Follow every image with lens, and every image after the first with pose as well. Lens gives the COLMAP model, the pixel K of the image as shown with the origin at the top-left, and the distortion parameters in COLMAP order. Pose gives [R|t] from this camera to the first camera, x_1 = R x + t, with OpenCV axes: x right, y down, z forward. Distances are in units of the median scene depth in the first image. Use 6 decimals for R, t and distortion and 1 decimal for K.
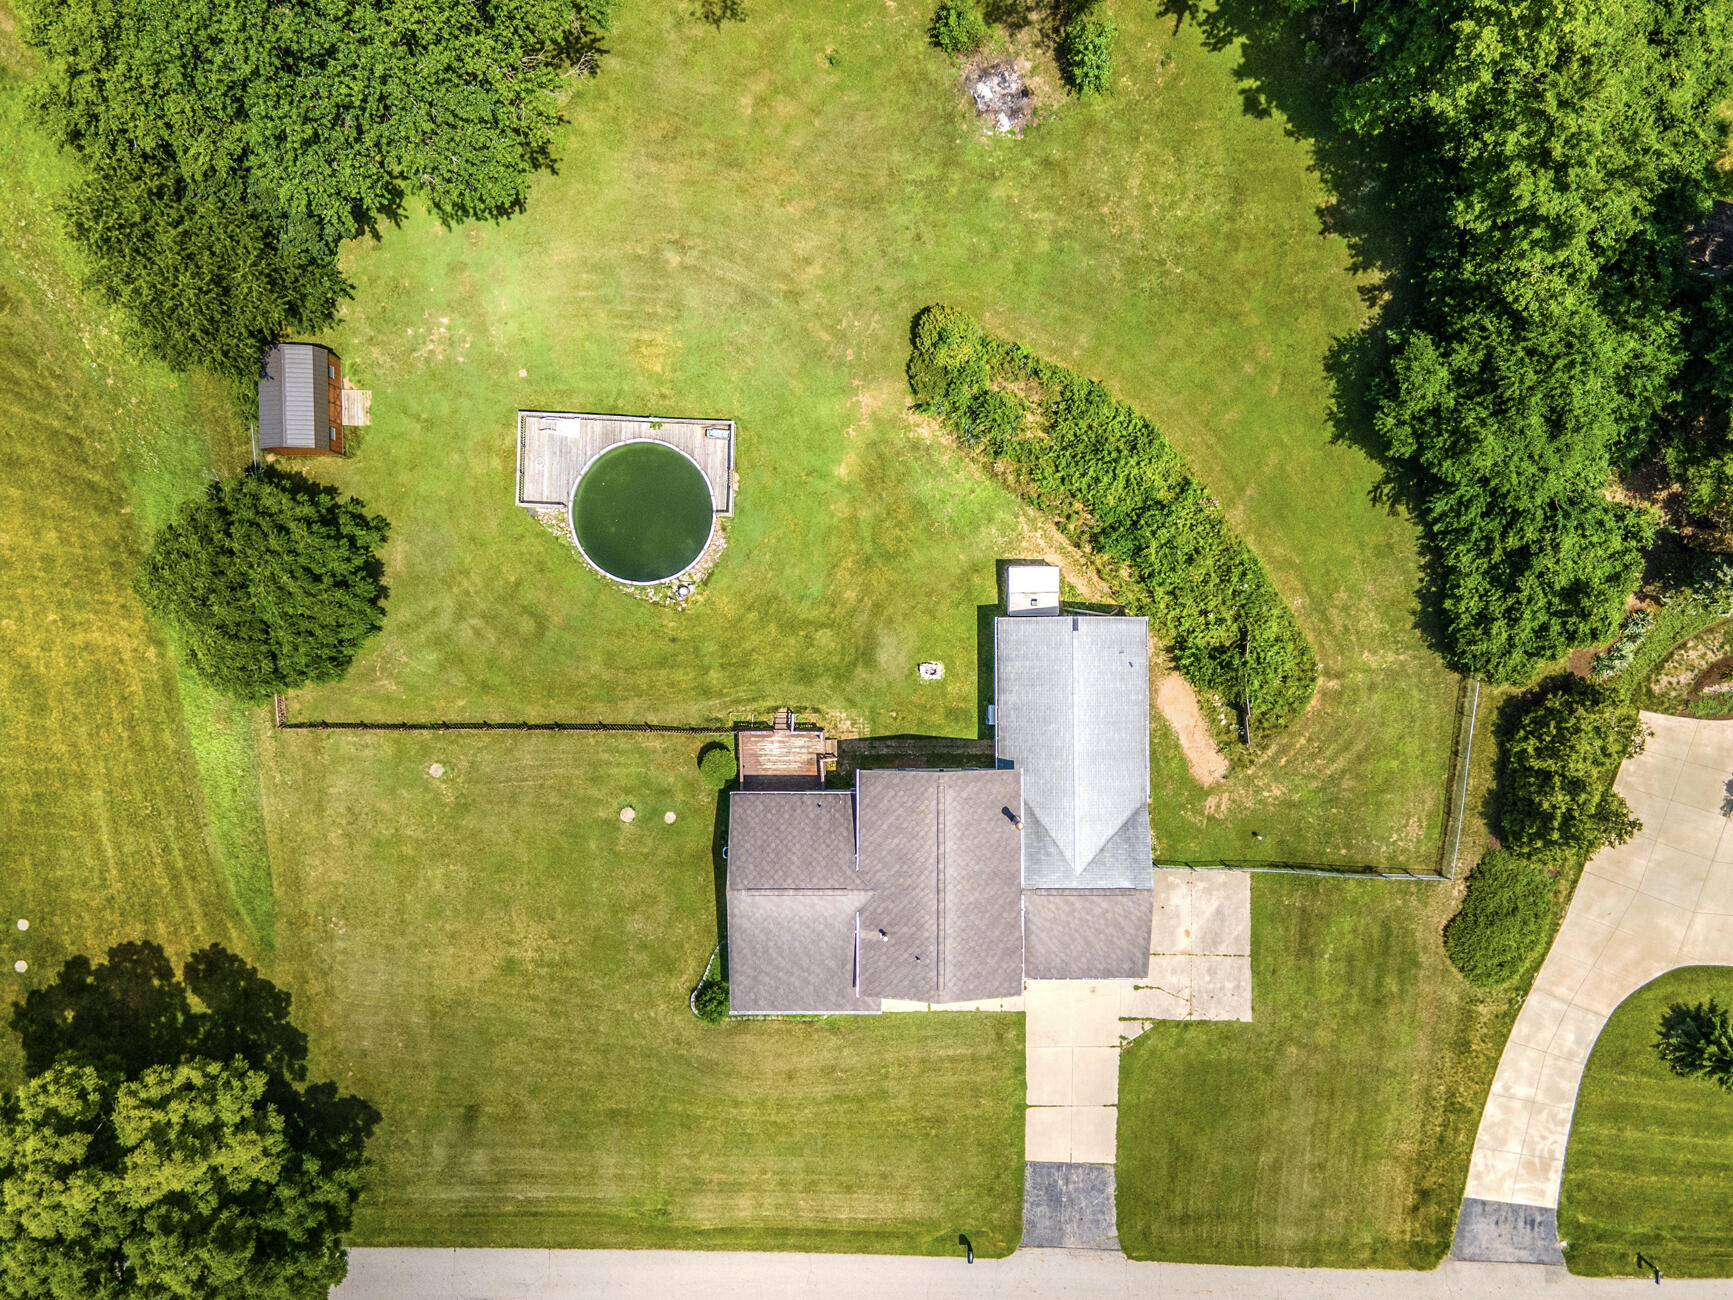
lens RADIAL K [[1294.0, 0, 853.9], [0, 1294.0, 624.6], [0, 0, 1]] dist [0.035198, 0.012040]
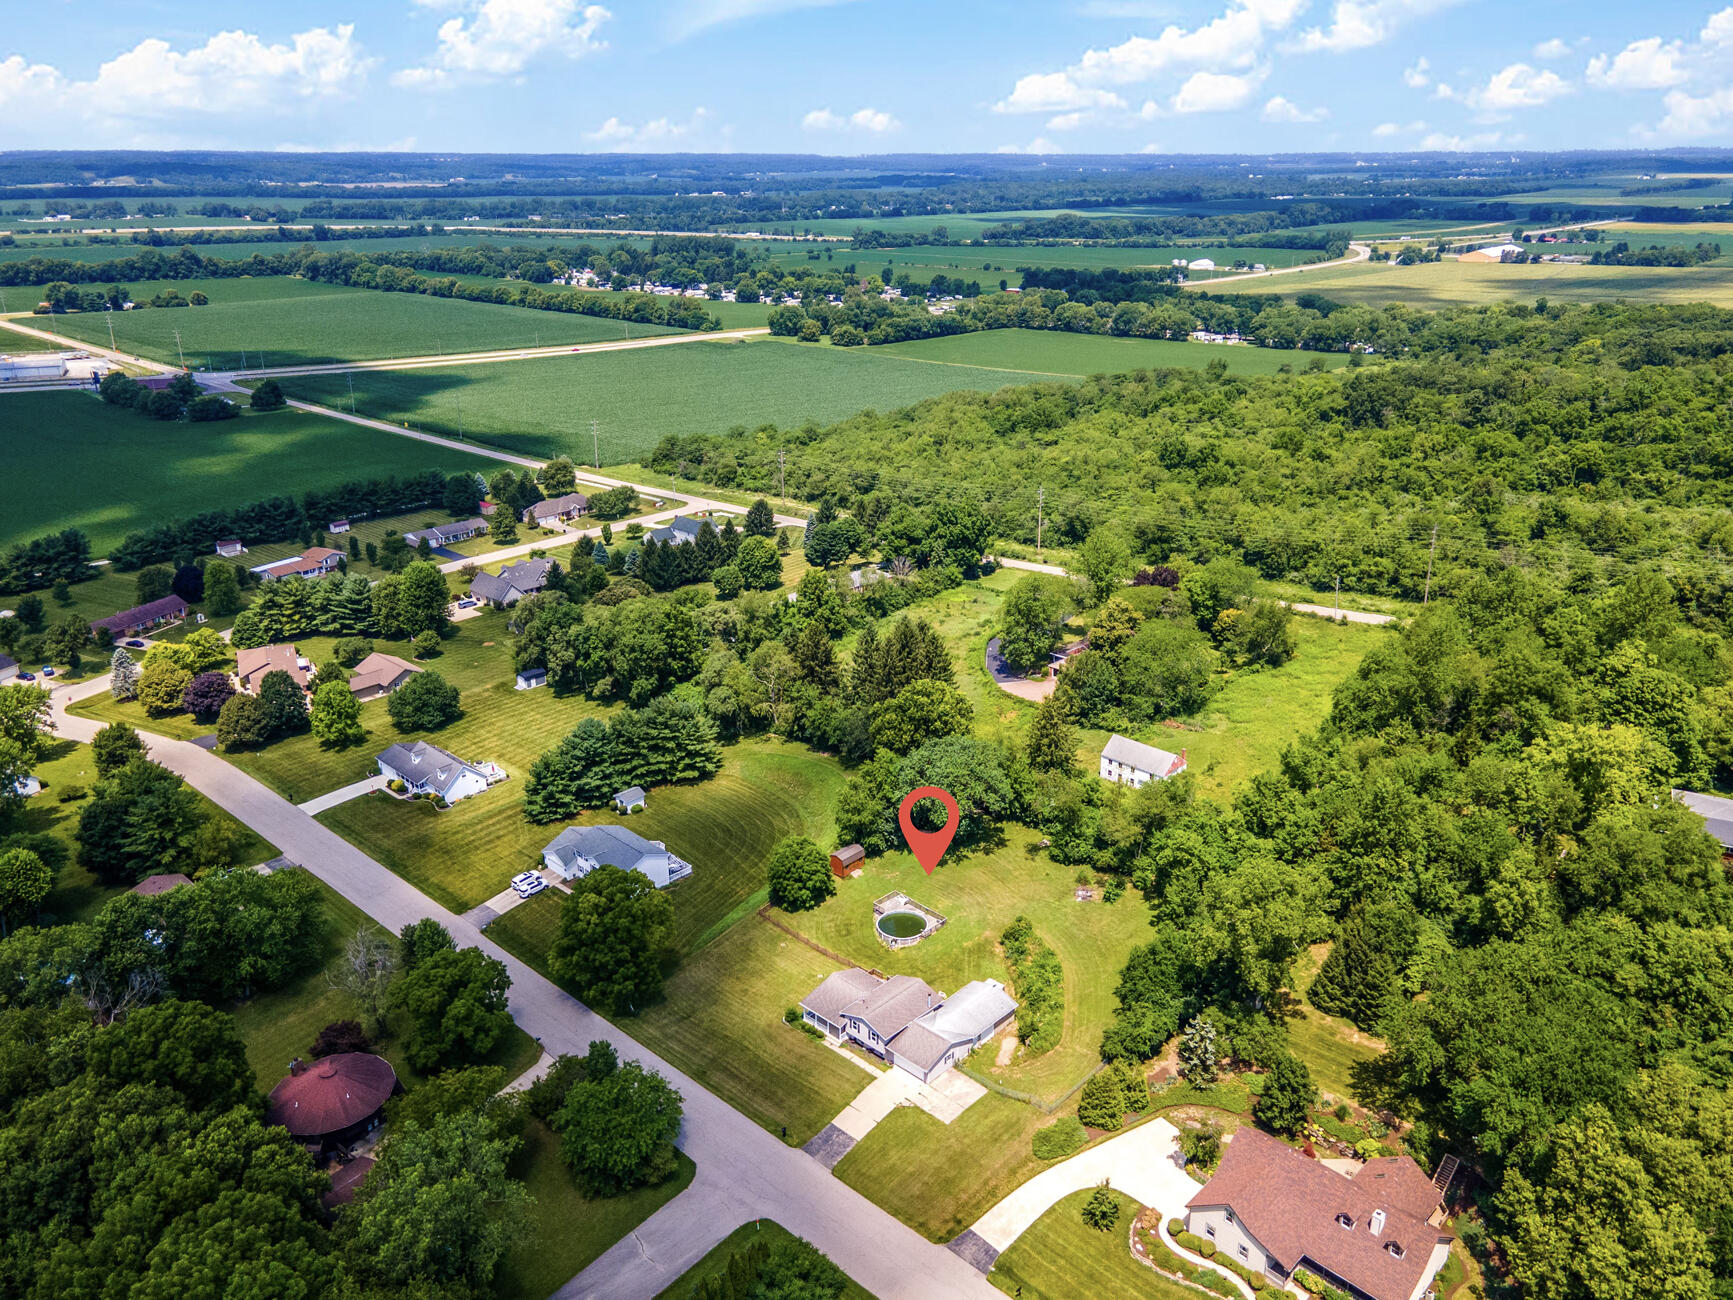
lens RADIAL K [[1294.4, 0, 887.9], [0, 1294.4, 646.7], [0, 0, 1]] dist [0.026542, 0.007644]
pose [[0.727179, 0.255116, -0.637281, 1.455124], [-0.686357, 0.255056, -0.681073, 1.699161], [-0.011210, 0.932664, 0.360572, -0.588613]]
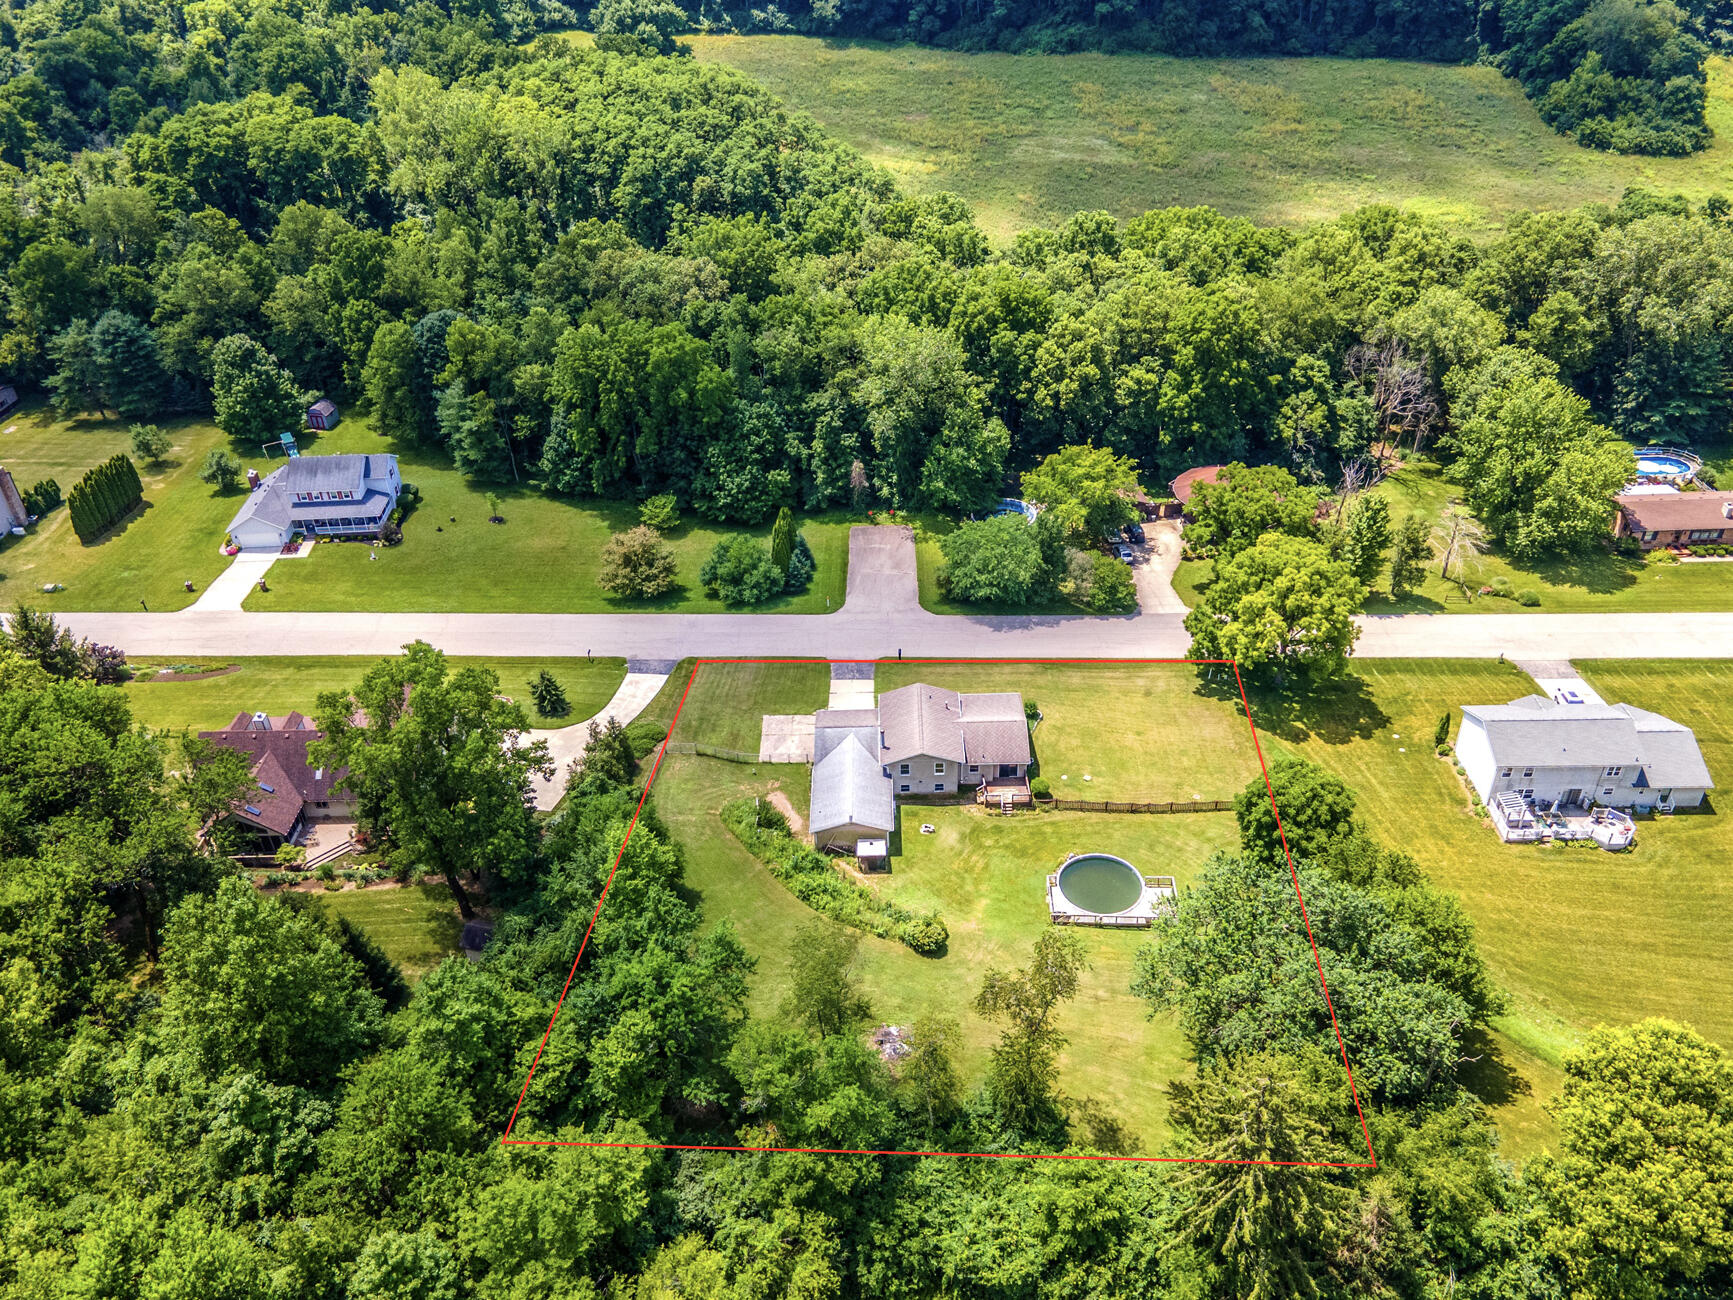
lens RADIAL K [[1346.7, 0, 896.3], [0, 1346.7, 646.1], [0, 0, 1]] dist [0.045691, -0.002972]
pose [[-0.999405, 0.033702, 0.007387, 0.079489], [-0.013210, -0.571572, 0.820446, -1.338471], [0.031872, 0.819860, 0.571677, -0.269501]]
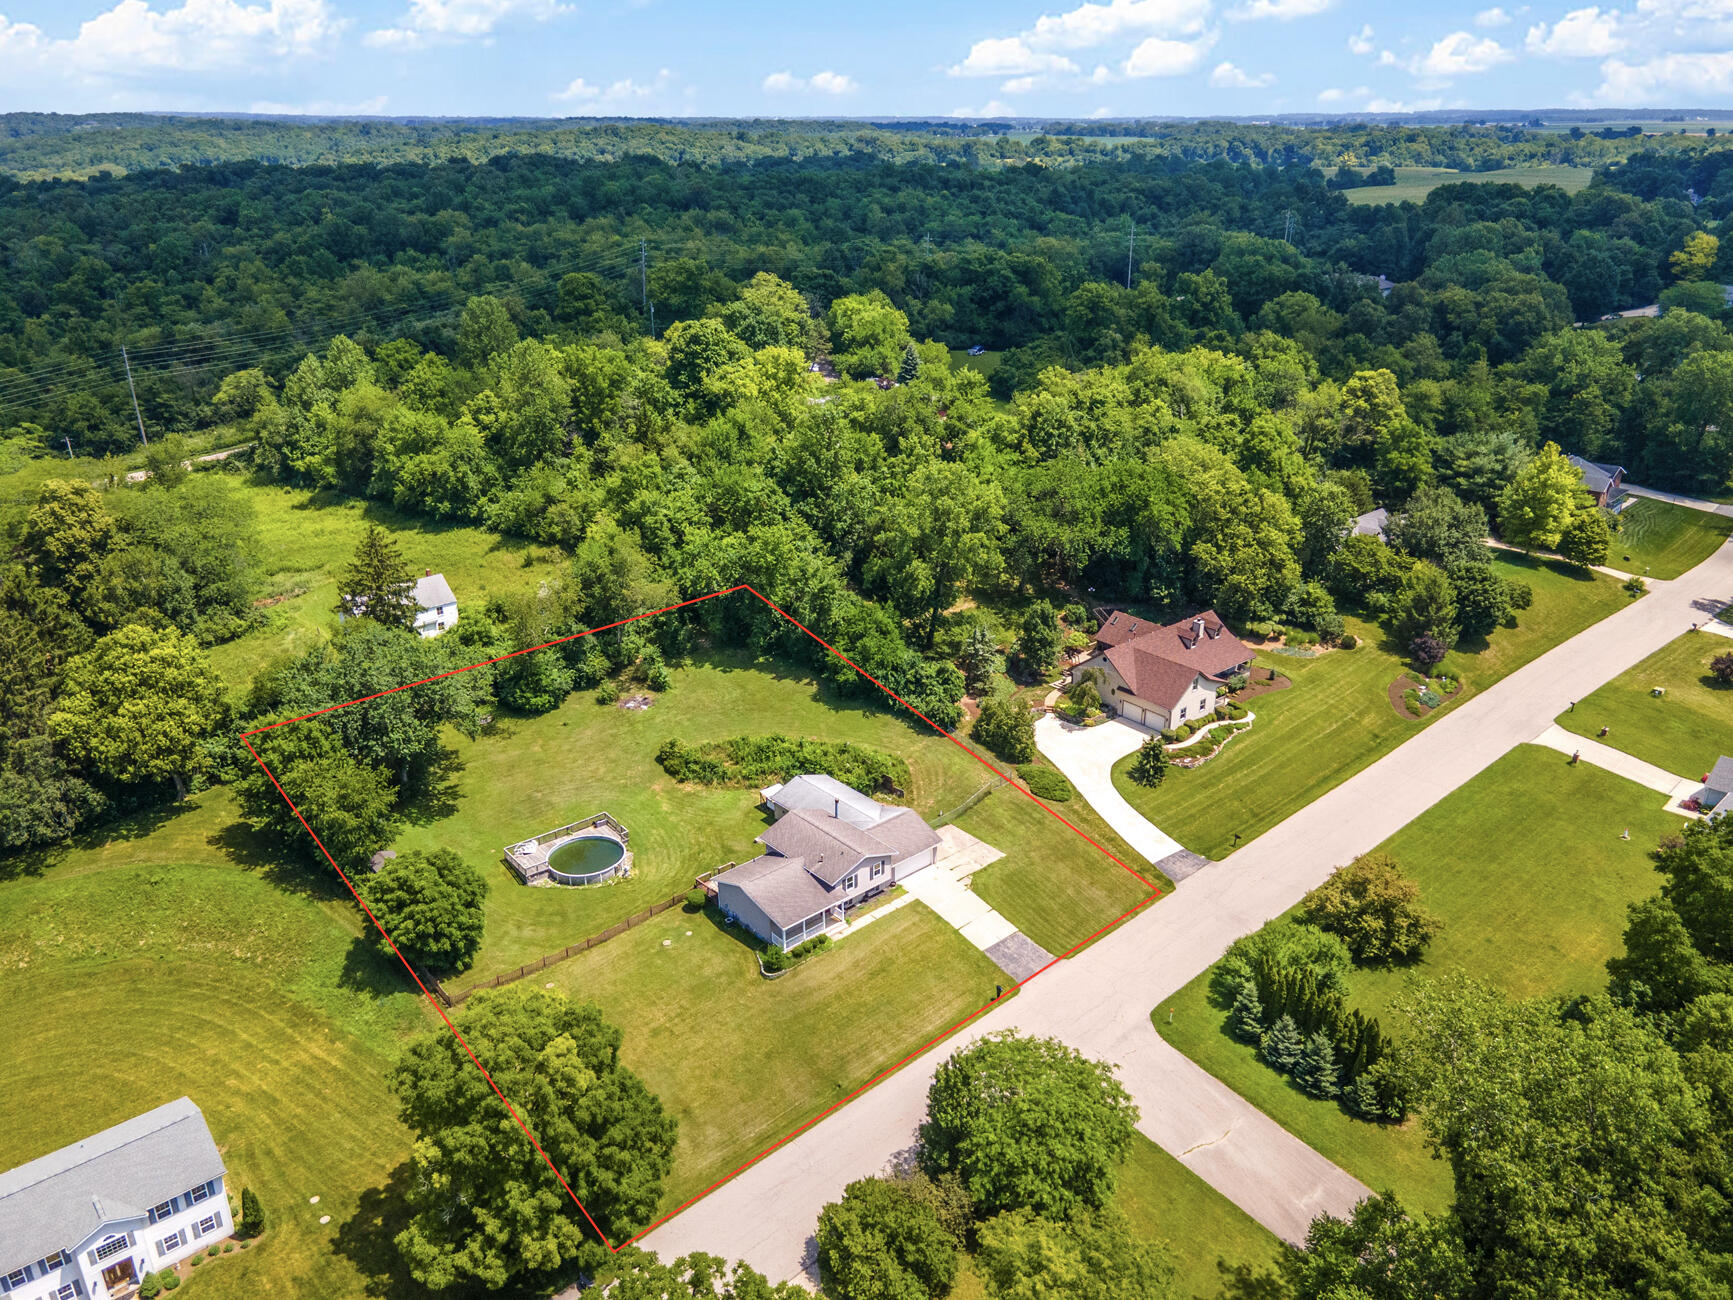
lens RADIAL K [[1263.8, 0, 874.1], [0, 1263.8, 685.1], [0, 0, 1]] dist [0.043573, -0.002717]
pose [[0.753752, -0.262052, 0.602650, -0.886166], [0.657159, 0.301371, -0.690882, 1.375559], [-0.000575, 0.916790, 0.399369, 0.034130]]
